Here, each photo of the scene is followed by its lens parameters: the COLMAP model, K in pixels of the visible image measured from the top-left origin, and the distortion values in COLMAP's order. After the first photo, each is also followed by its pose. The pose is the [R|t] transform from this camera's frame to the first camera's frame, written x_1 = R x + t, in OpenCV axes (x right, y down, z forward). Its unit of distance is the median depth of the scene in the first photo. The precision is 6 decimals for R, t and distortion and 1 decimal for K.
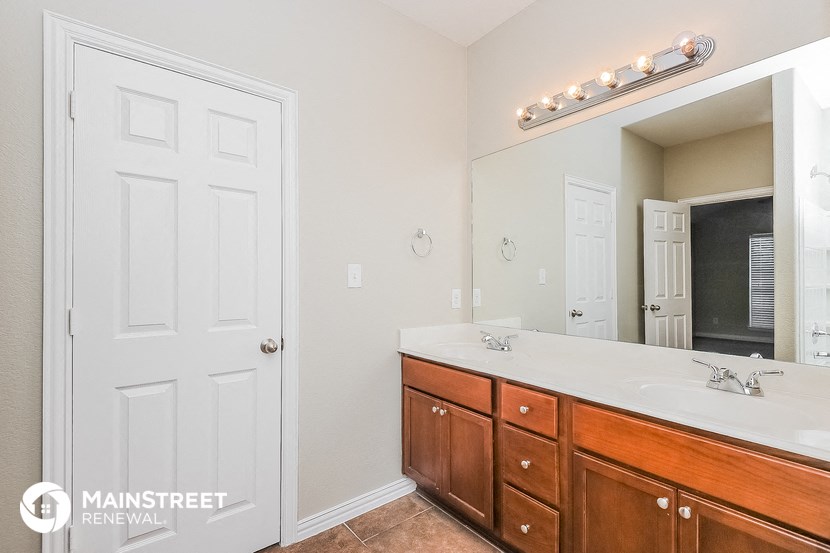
lens RADIAL K [[374.6, 0, 417.1], [0, 374.6, 277.1], [0, 0, 1]] dist [0.000100, 0.000007]
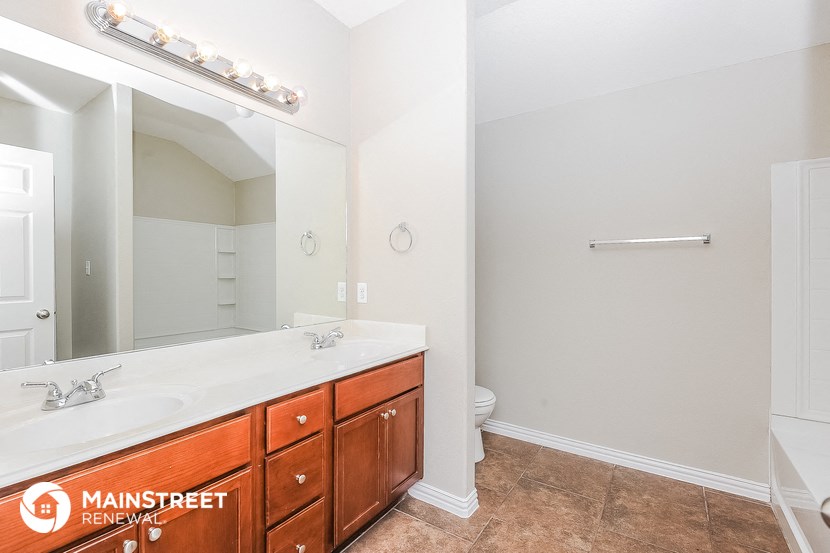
lens RADIAL K [[374.6, 0, 417.1], [0, 374.6, 277.1], [0, 0, 1]] dist [0.000100, 0.000007]
pose [[-0.297653, -0.008310, 0.954638, -0.759340], [-0.003699, 0.999965, 0.007551, 0.009776], [-0.954667, -0.001284, -0.297673, 1.172501]]
